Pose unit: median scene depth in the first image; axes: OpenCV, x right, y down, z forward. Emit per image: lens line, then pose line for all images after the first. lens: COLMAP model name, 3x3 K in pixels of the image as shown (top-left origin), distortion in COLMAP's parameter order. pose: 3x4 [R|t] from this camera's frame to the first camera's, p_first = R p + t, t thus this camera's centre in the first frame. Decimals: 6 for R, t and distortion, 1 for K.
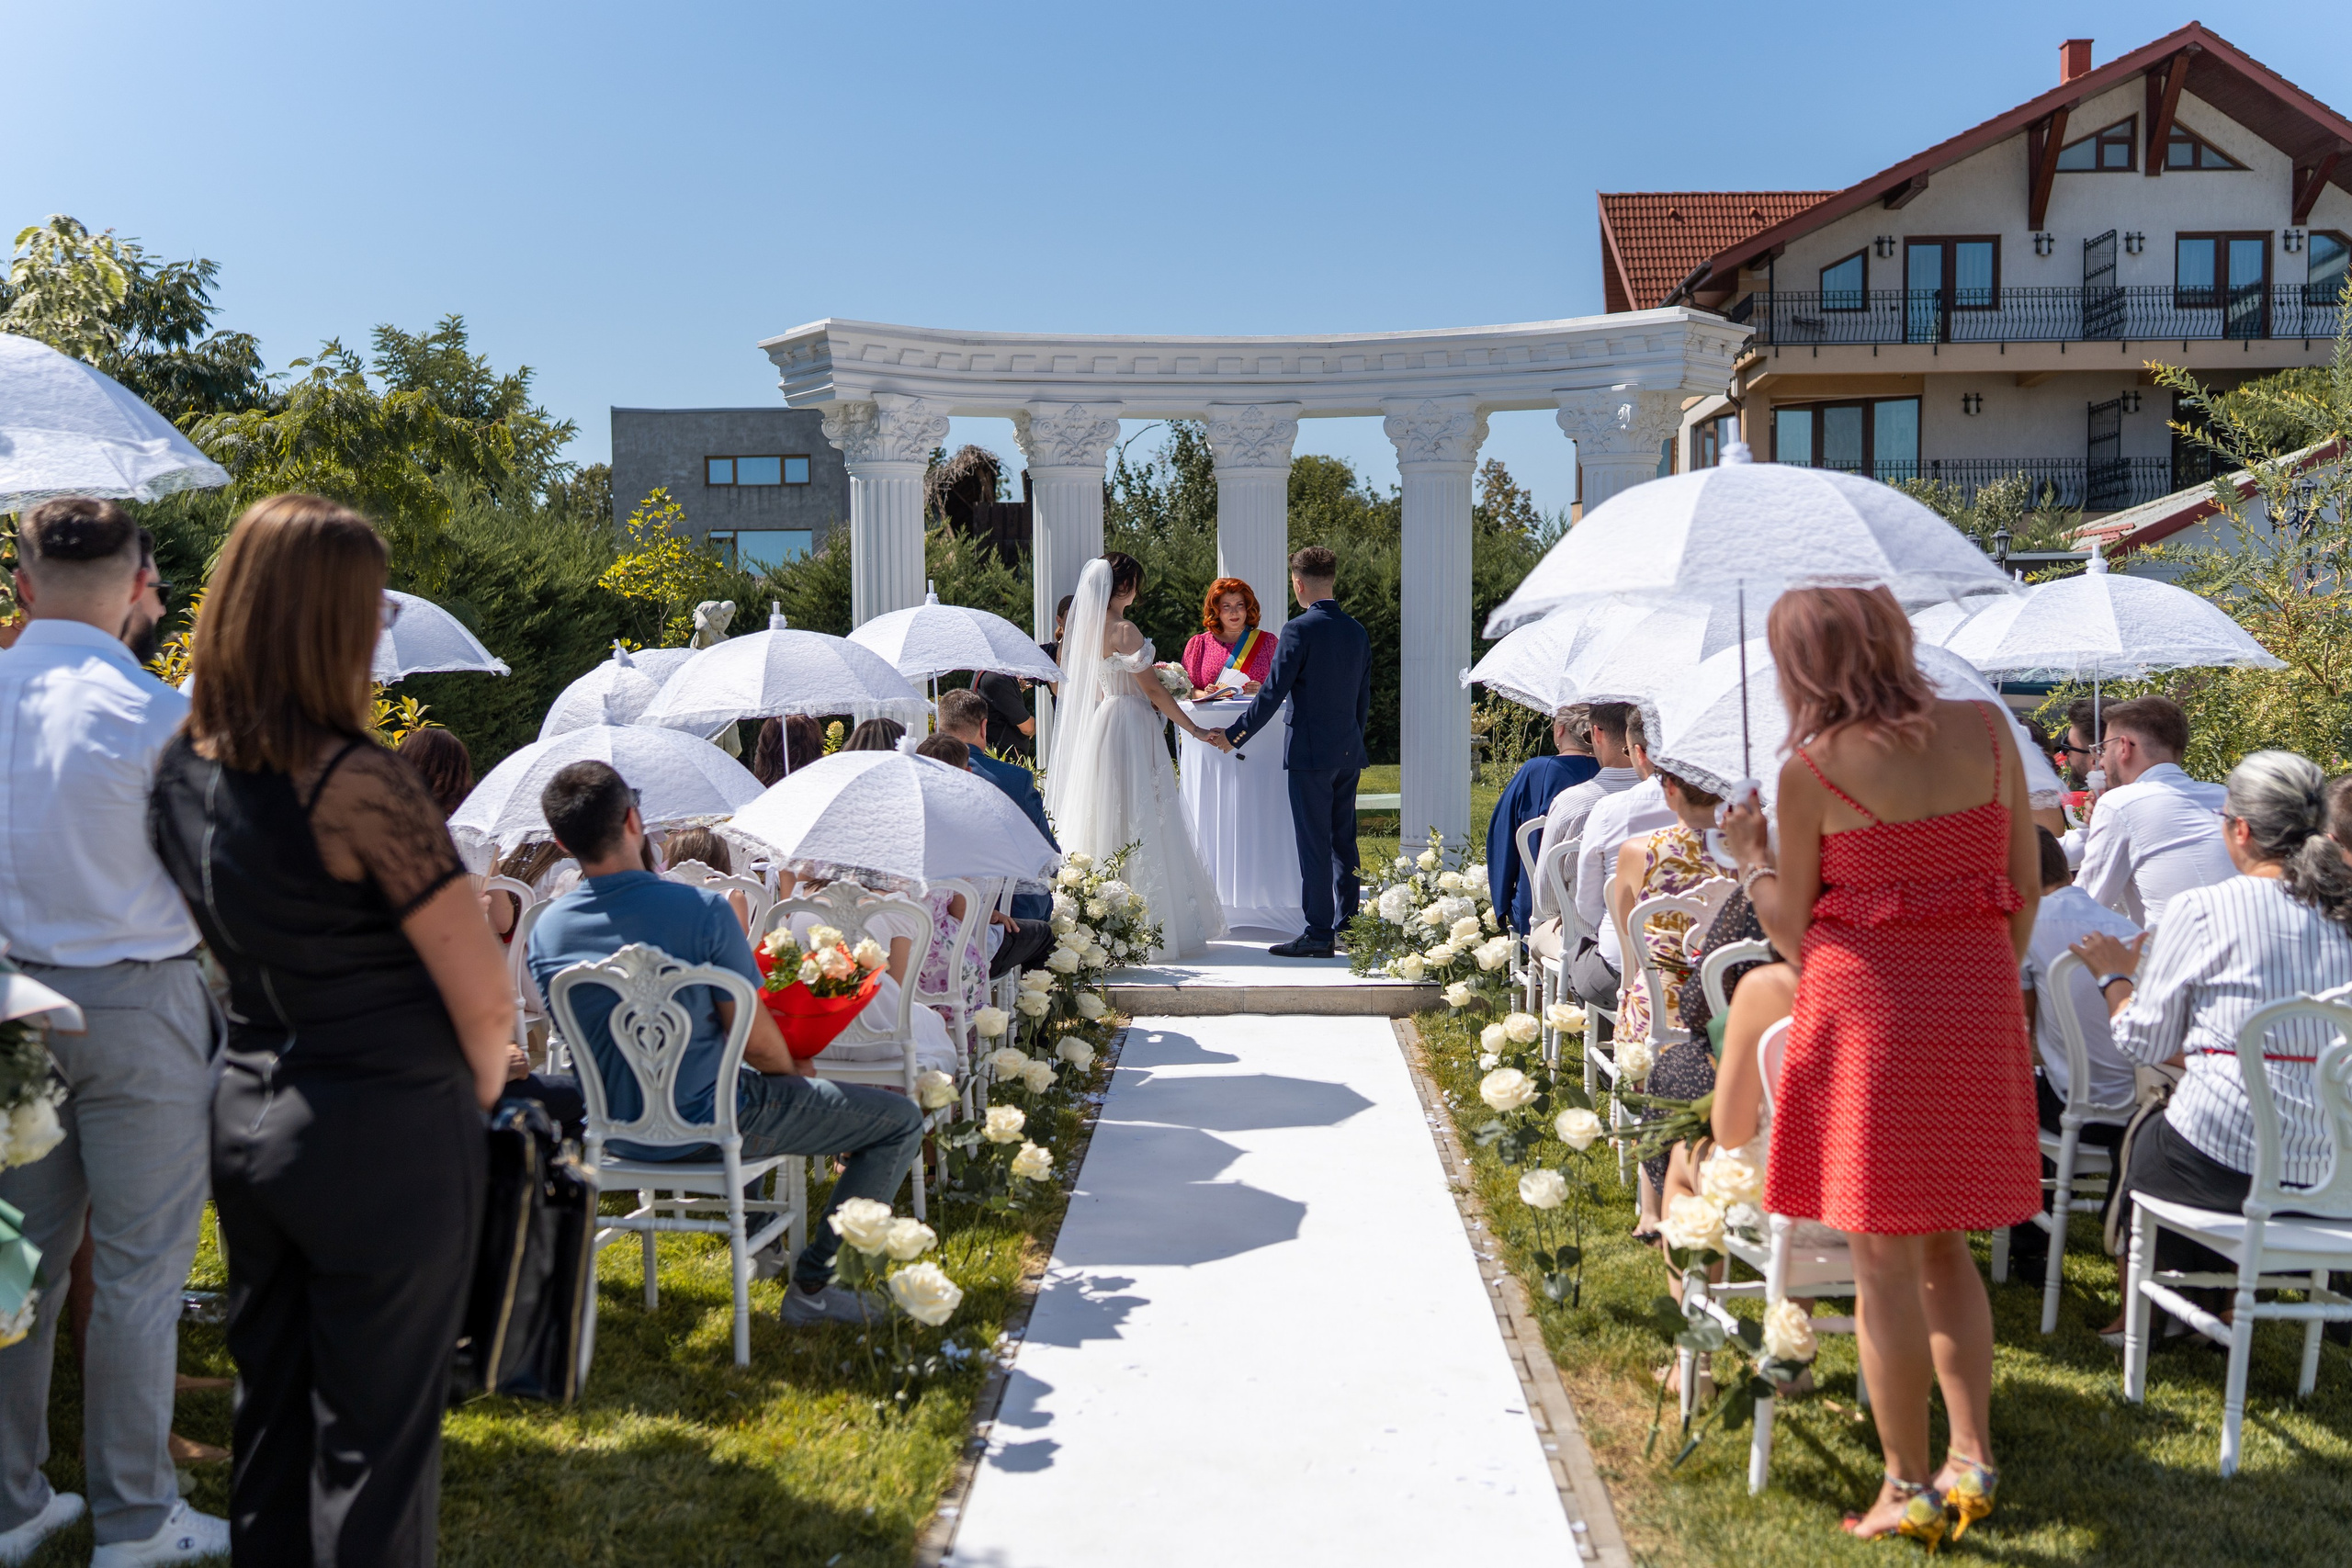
lens RADIAL K [[2198.7, 0, 1176.0], [0, 2198.7, 784.0], [0, 0, 1]] dist [0.003921, -0.030041]
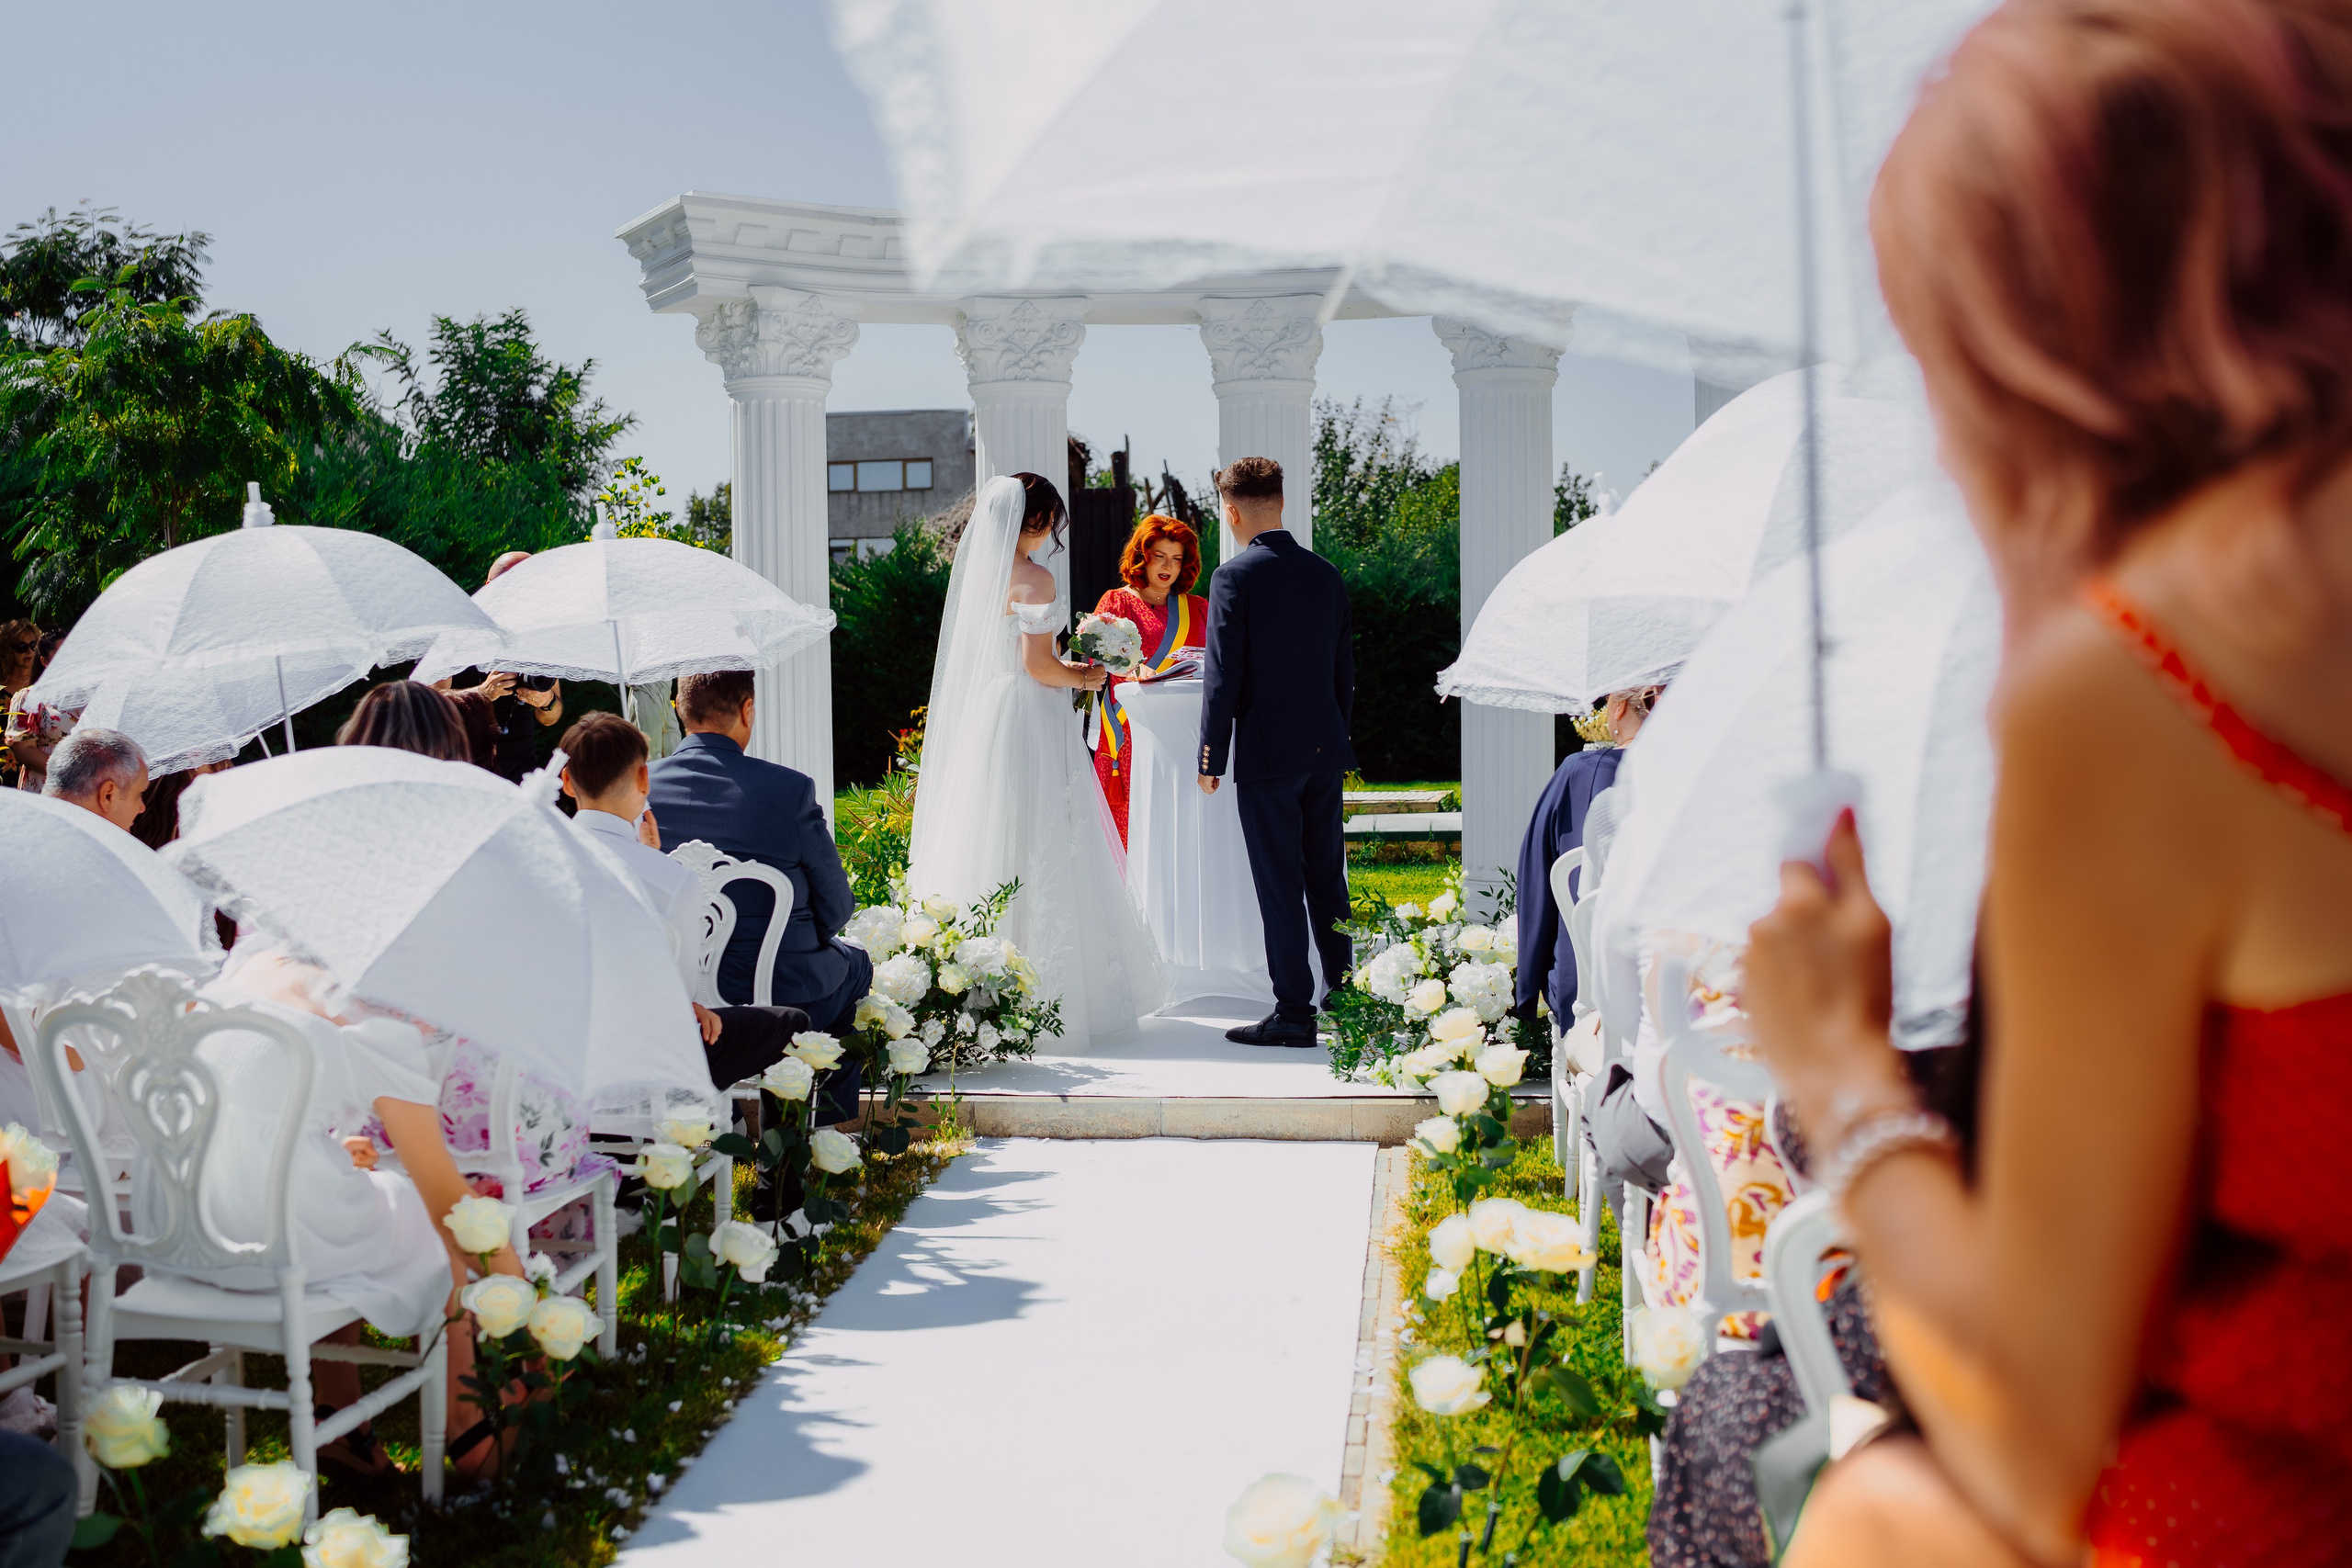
lens RADIAL K [[2175.6, 0, 1176.0], [0, 2175.6, 784.0], [0, 0, 1]] dist [-0.055312, -0.008014]
pose [[0.996175, -0.004286, -0.087277, 0.088247], [0.003497, 0.999952, -0.009189, 0.002386], [0.087313, 0.008848, 0.996142, 0.317303]]
